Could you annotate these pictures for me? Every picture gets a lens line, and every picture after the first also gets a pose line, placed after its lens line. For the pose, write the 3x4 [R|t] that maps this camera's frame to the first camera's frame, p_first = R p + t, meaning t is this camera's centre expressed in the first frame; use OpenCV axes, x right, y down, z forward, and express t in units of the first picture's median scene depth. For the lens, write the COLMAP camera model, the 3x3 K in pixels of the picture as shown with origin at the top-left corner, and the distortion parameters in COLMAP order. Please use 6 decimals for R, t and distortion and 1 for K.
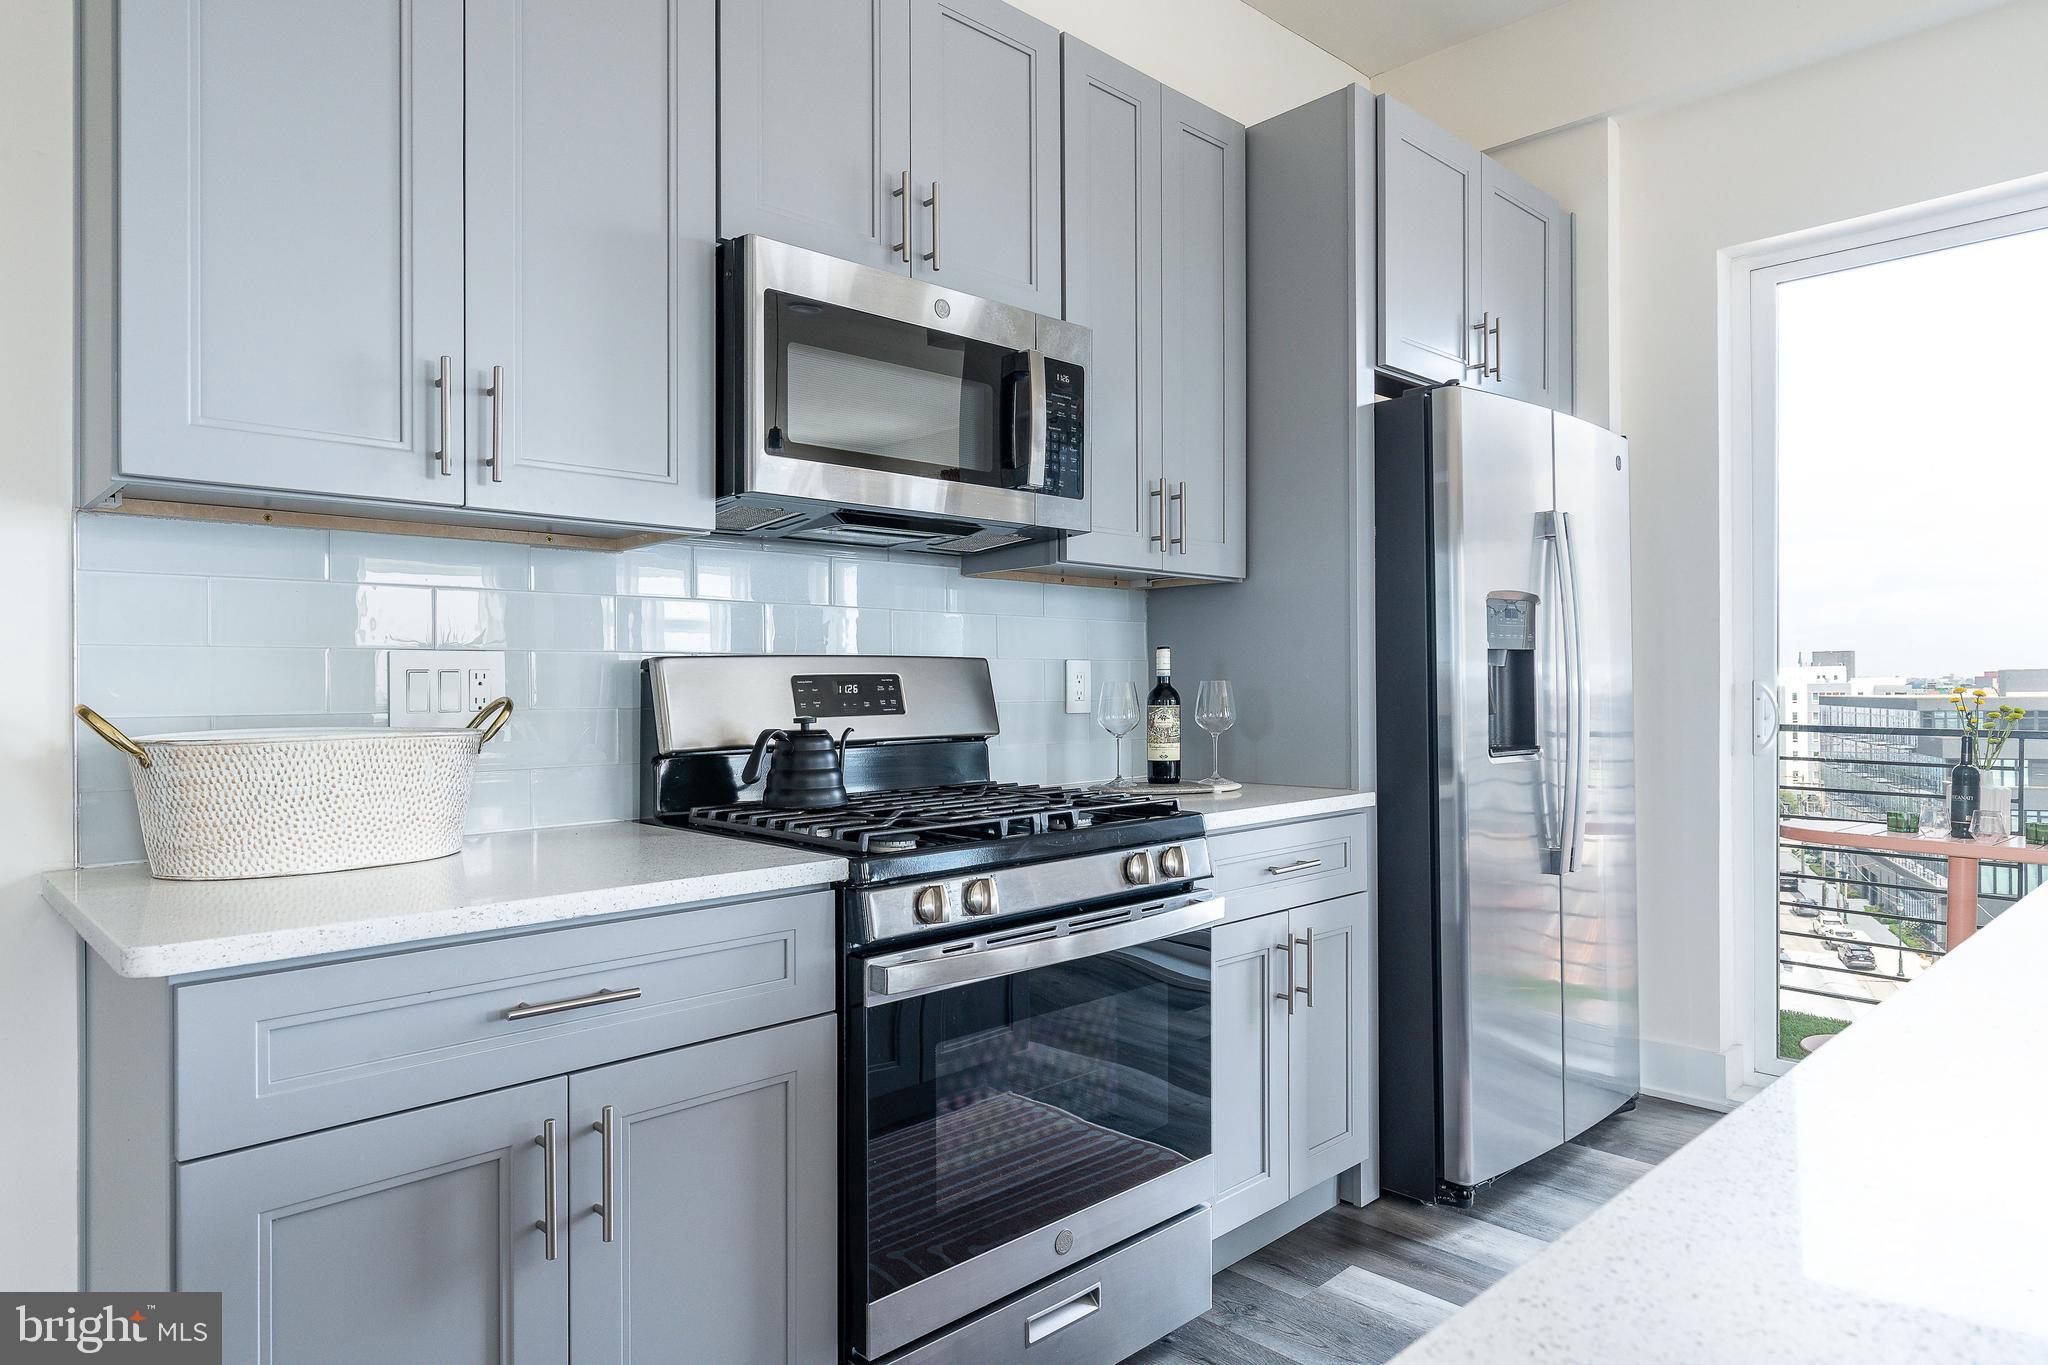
lens RADIAL K [[1239.2, 0, 1041.0], [0, 1239.2, 684.0], [0, 0, 1]] dist [0.006124, 0.002850]
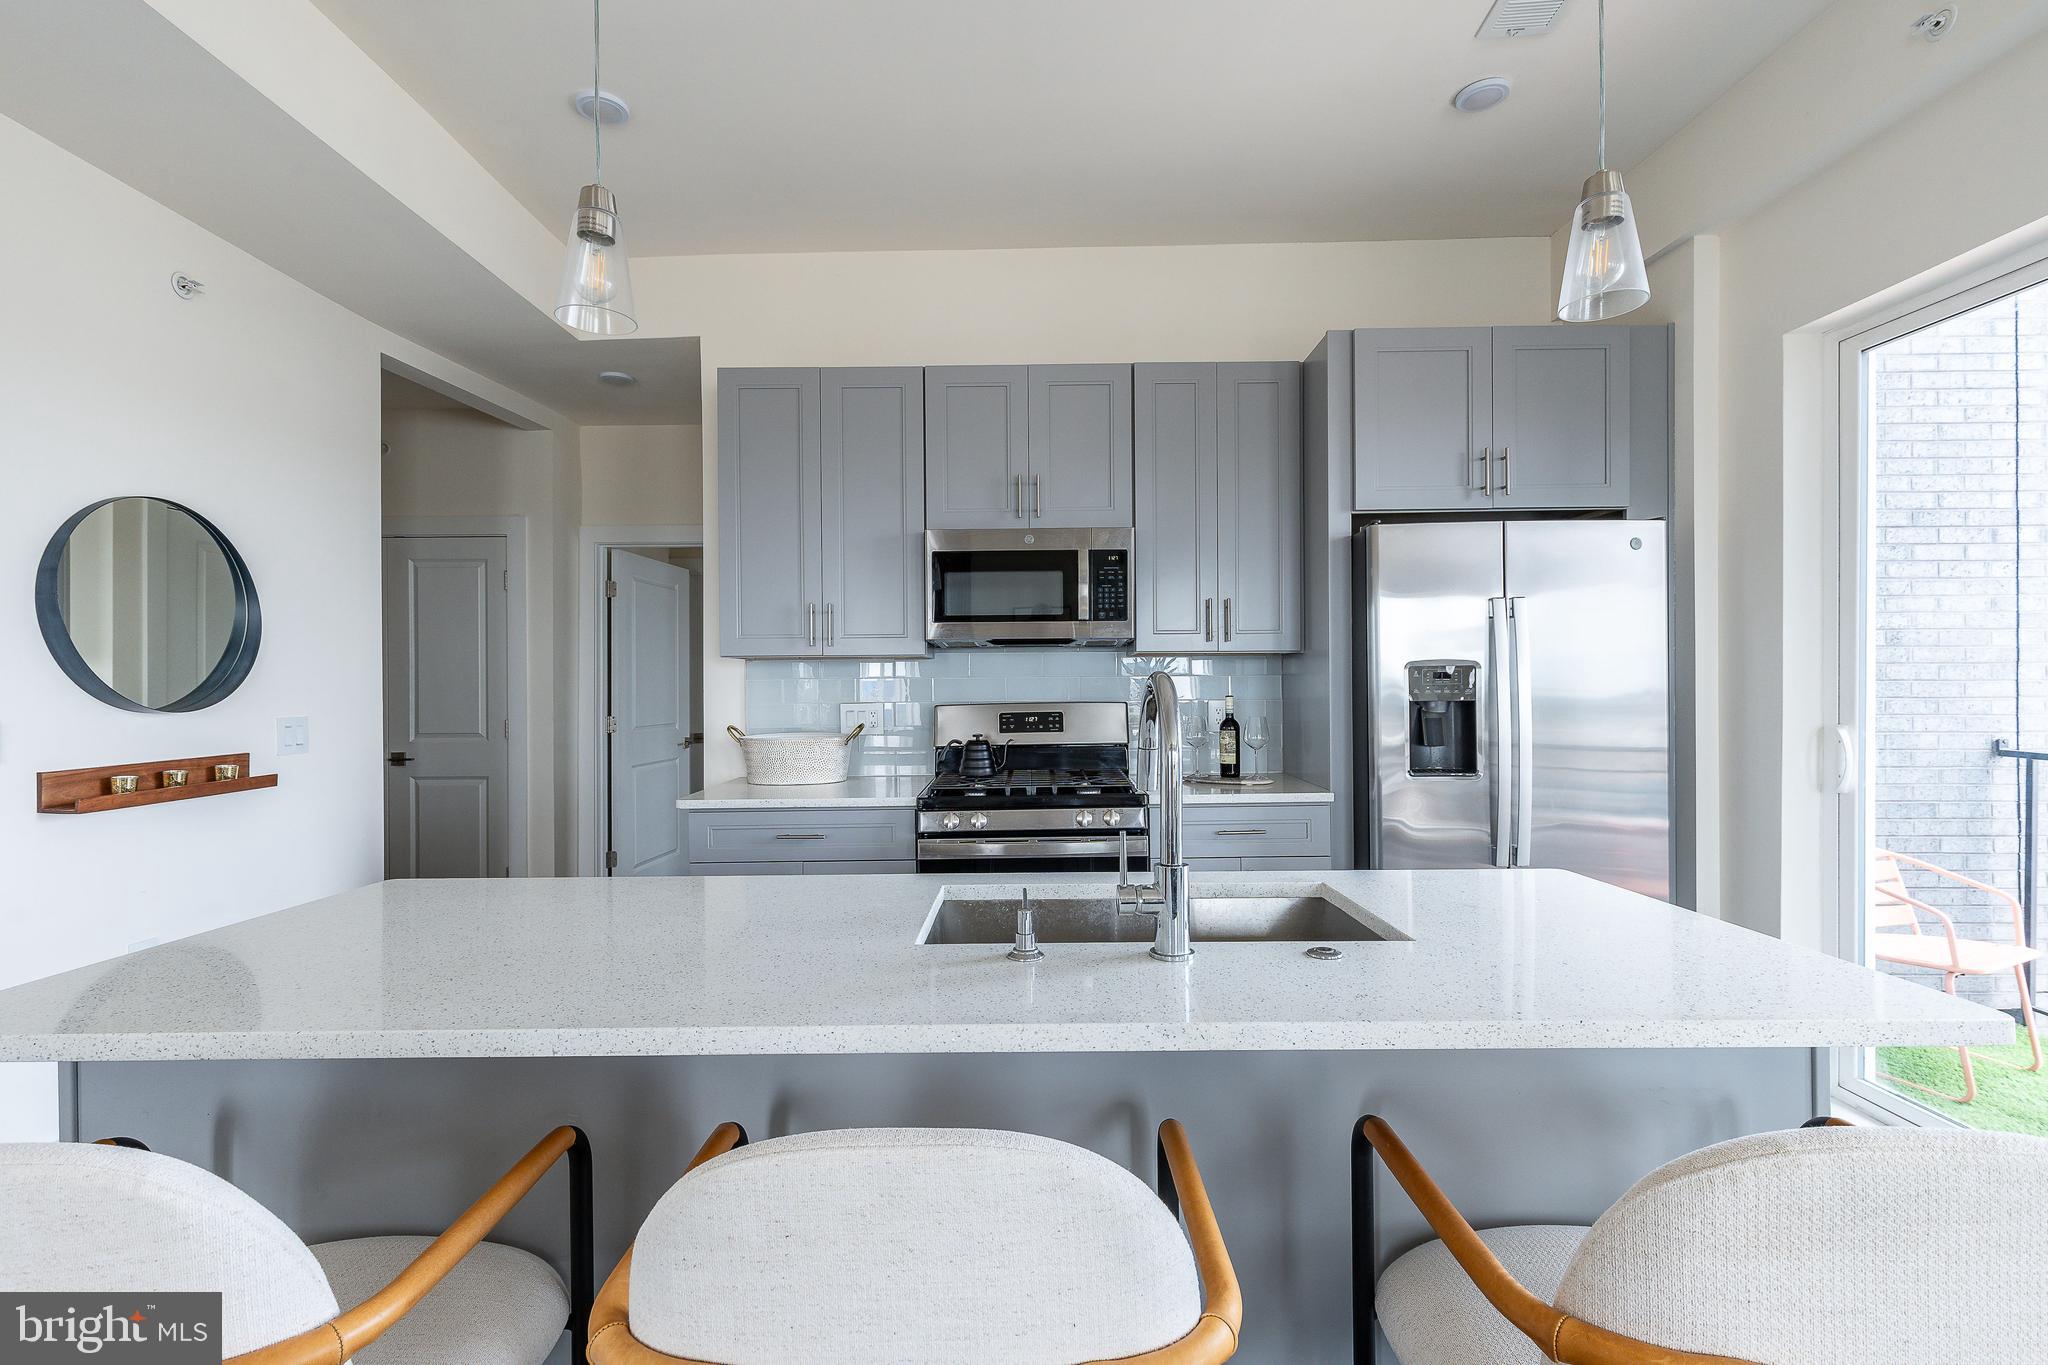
lens RADIAL K [[917.0, 0, 1027.8], [0, 917.0, 682.1], [0, 0, 1]] dist [0.002945, -0.000153]
pose [[0.712671, 0.004091, -0.701487, 0.939650], [0.005541, 0.999919, 0.011461, -0.077463], [0.701477, -0.012055, 0.712590, -0.090711]]
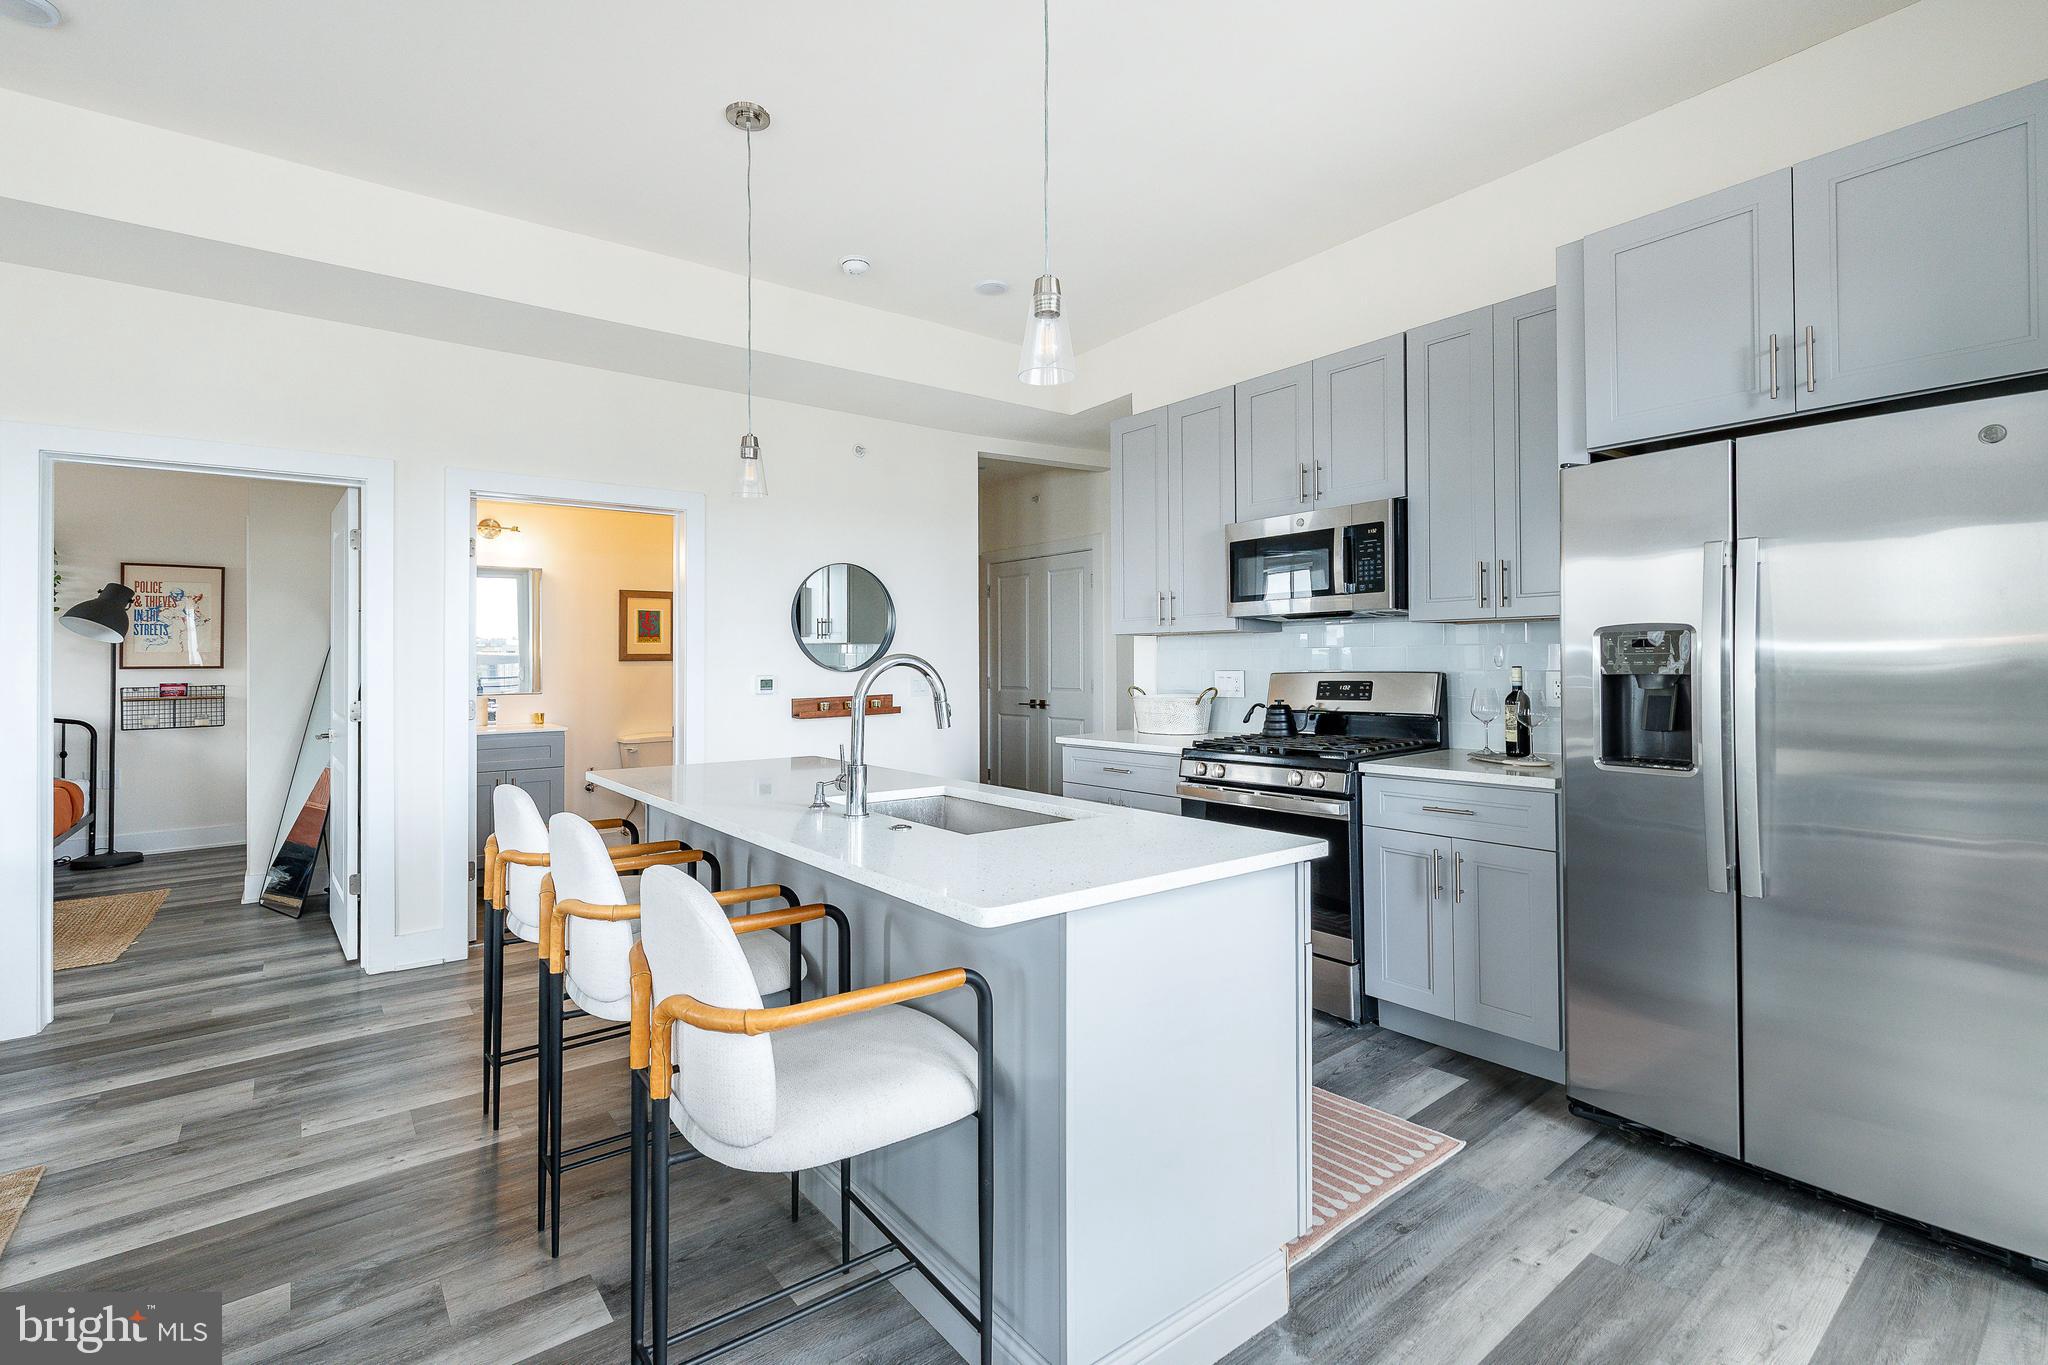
lens RADIAL K [[917.0, 0, 1040.4], [0, 917.0, 643.1], [0, 0, 1]] dist [0.002945, -0.000153]
pose [[-0.093021, -0.006825, -0.995641, 1.544520], [0.019581, 0.999771, -0.008683, -0.072825], [0.995472, -0.020303, -0.092866, 0.642010]]
